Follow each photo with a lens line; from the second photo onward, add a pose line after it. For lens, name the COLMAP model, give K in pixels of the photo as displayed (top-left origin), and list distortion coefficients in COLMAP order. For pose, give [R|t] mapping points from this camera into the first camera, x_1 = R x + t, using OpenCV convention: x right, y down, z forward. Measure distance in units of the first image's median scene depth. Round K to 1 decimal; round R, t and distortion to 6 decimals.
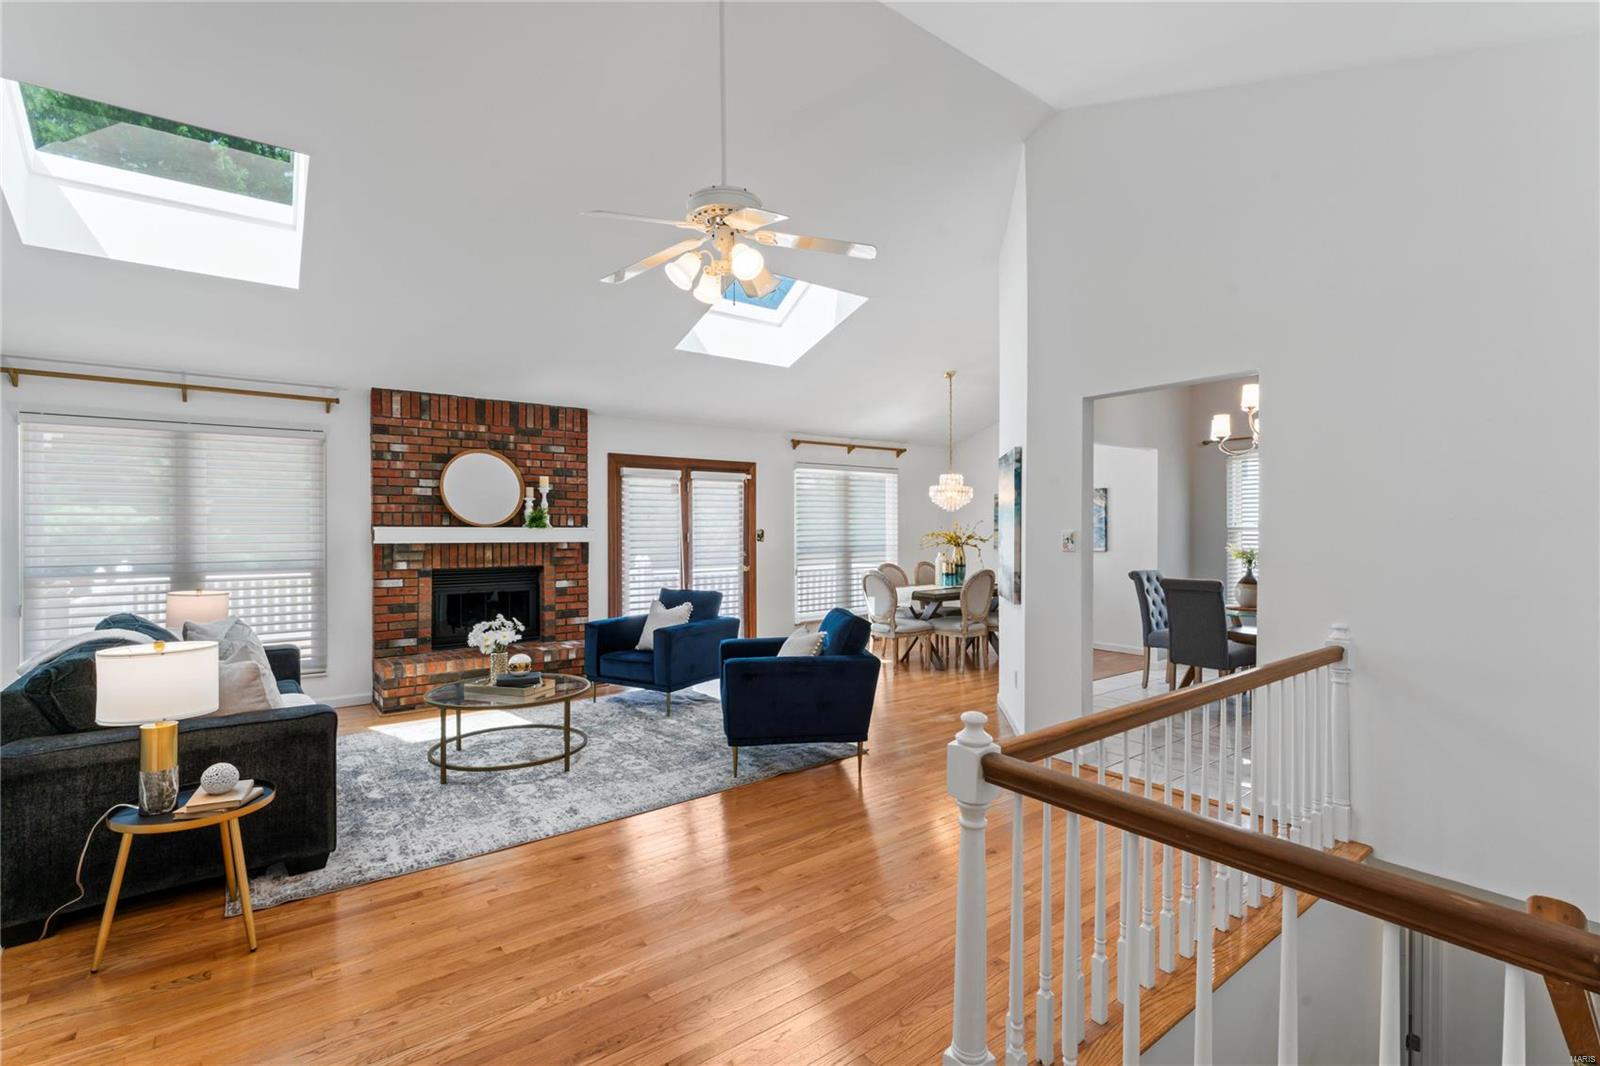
lens RADIAL K [[741.6, 0, 800.0], [0, 741.6, 533.0], [0, 0, 1]] dist [-0.001779, 0.000509]
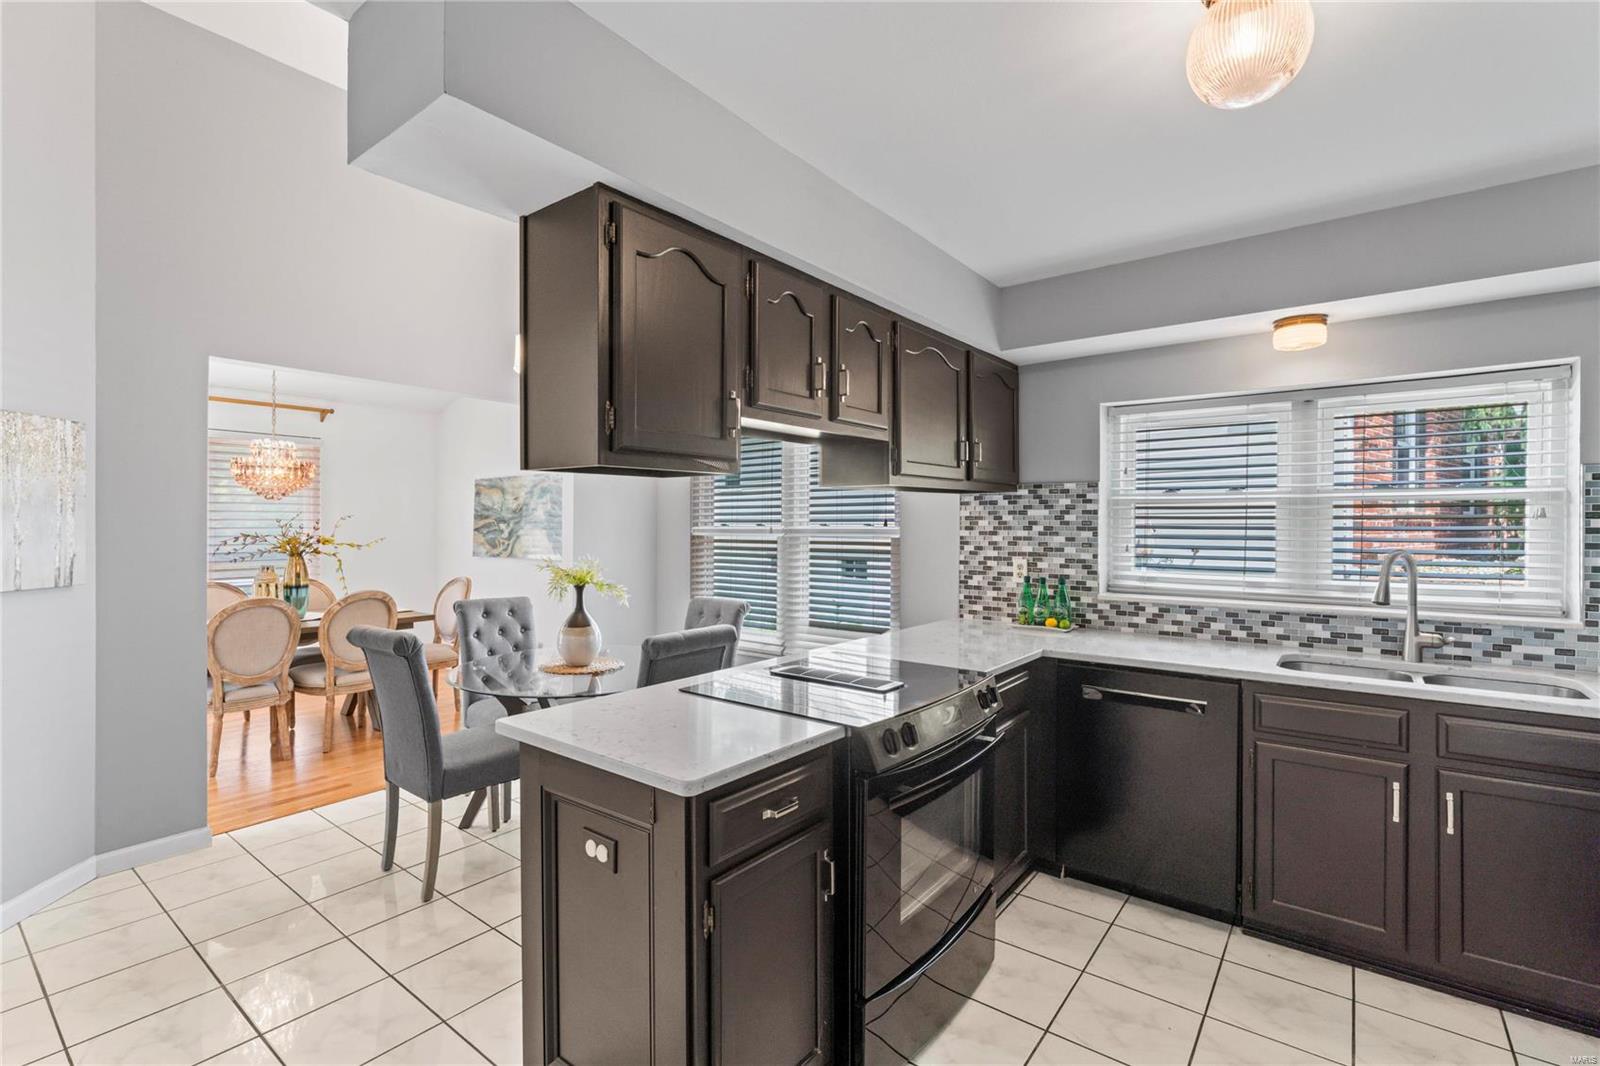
lens RADIAL K [[724.5, 0, 797.9], [0, 724.5, 528.8], [0, 0, 1]] dist [-0.003416, 0.000231]
pose [[0.969087, 0.006329, 0.246639, 0.586682], [-0.006442, 0.999979, -0.000346, -0.009229], [-0.246636, -0.001253, 0.969107, 0.373672]]
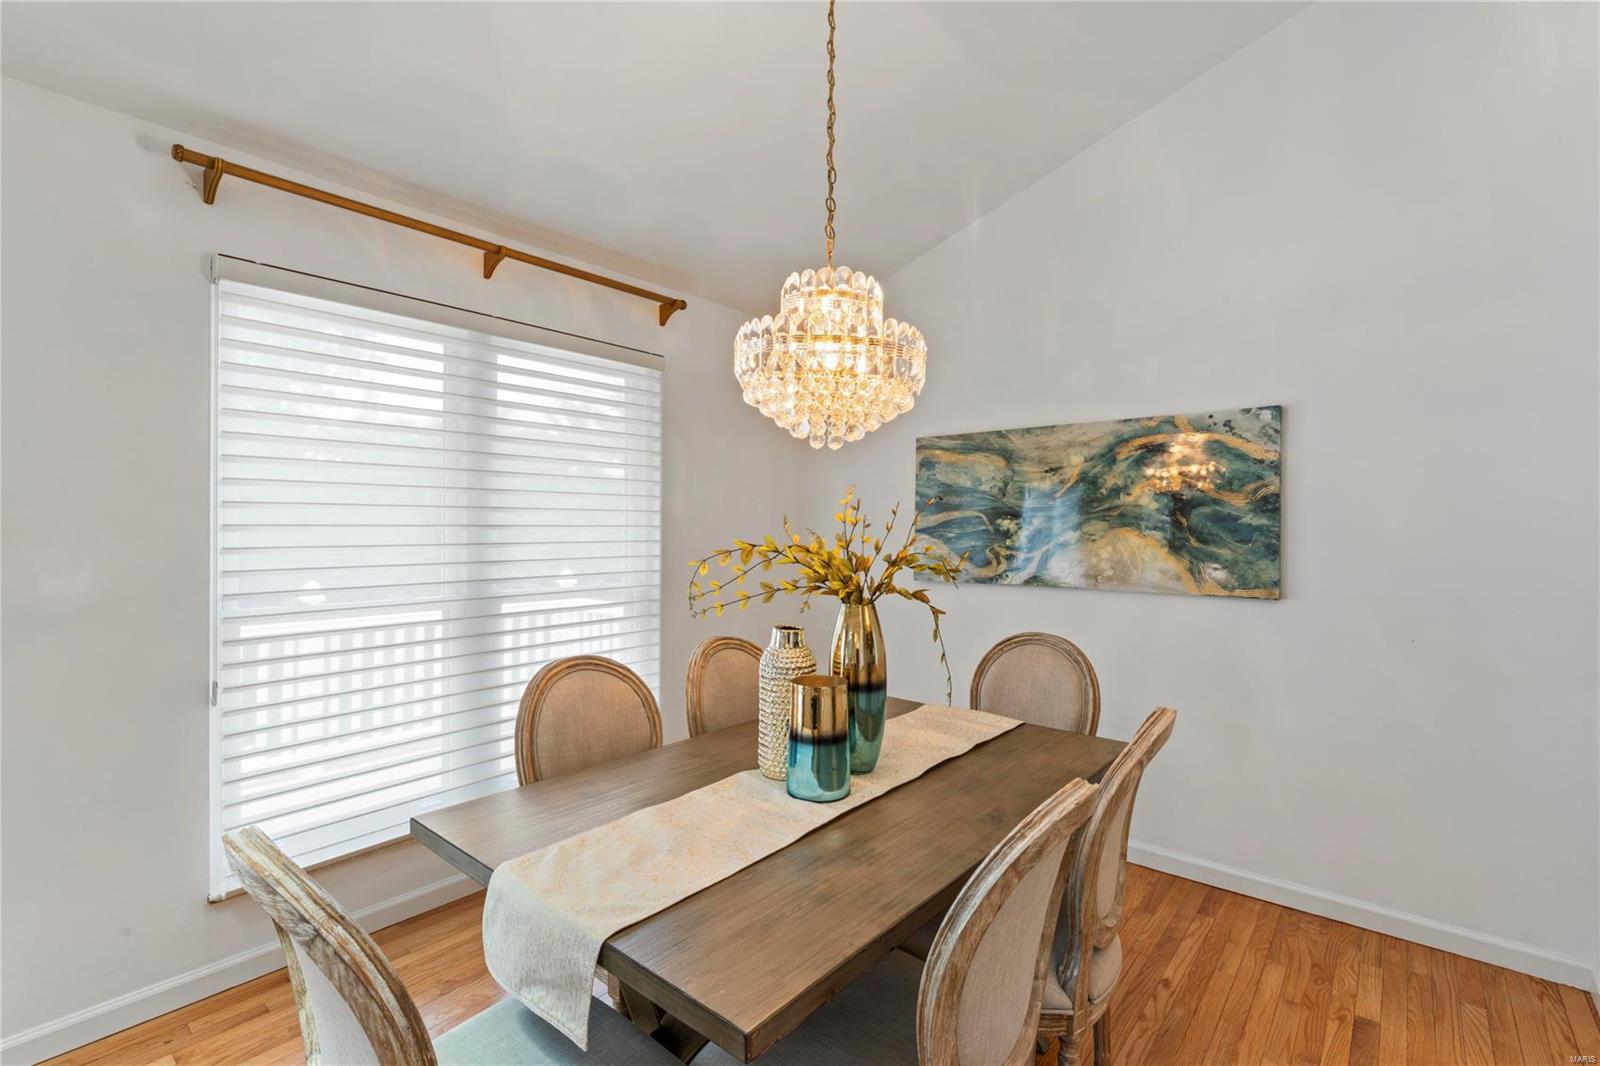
lens RADIAL K [[750.9, 0, 805.7], [0, 750.9, 529.7], [0, 0, 1]] dist [0.000615, 0.000004]
pose [[0.973833, 0.007931, 0.227125, 0.176383], [-0.008539, 0.999962, 0.001694, -0.006279], [-0.227103, -0.003589, 0.973864, 0.947938]]
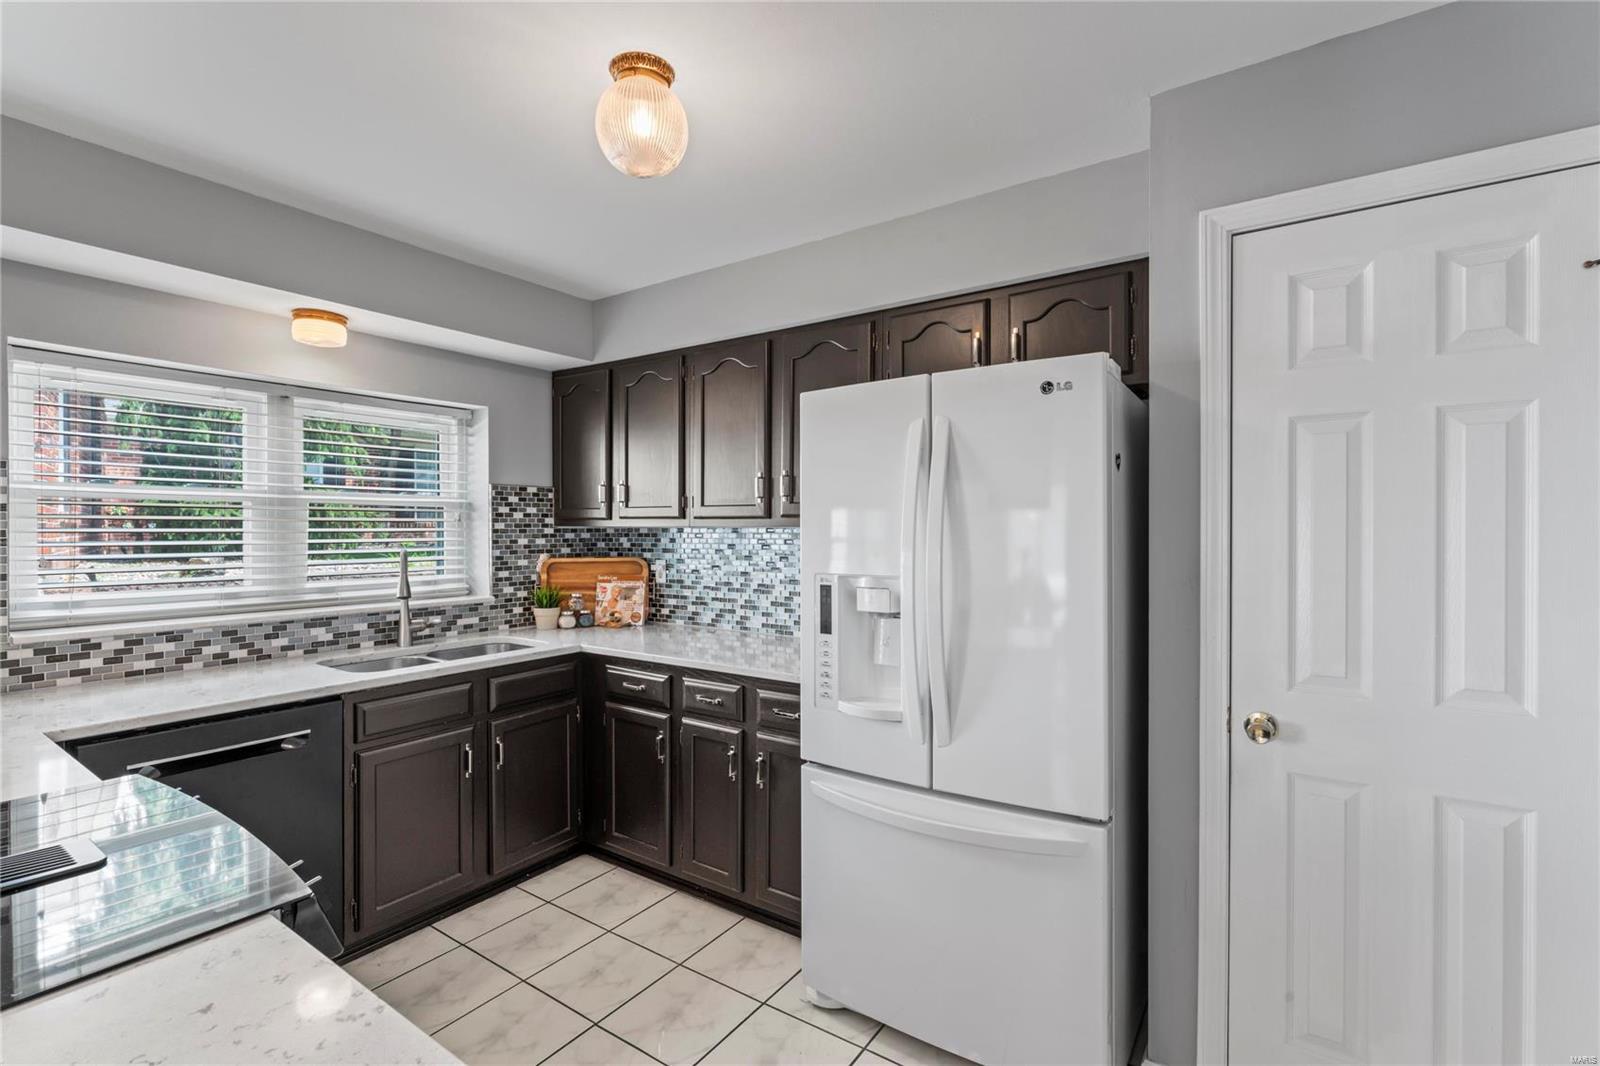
lens RADIAL K [[724.5, 0, 797.9], [0, 724.5, 528.8], [0, 0, 1]] dist [-0.003416, 0.000231]
pose [[-0.293649, 0.004324, 0.955904, 0.503066], [0.006502, 0.999976, -0.002526, -0.009833], [-0.955891, 0.005474, -0.293670, 0.576327]]
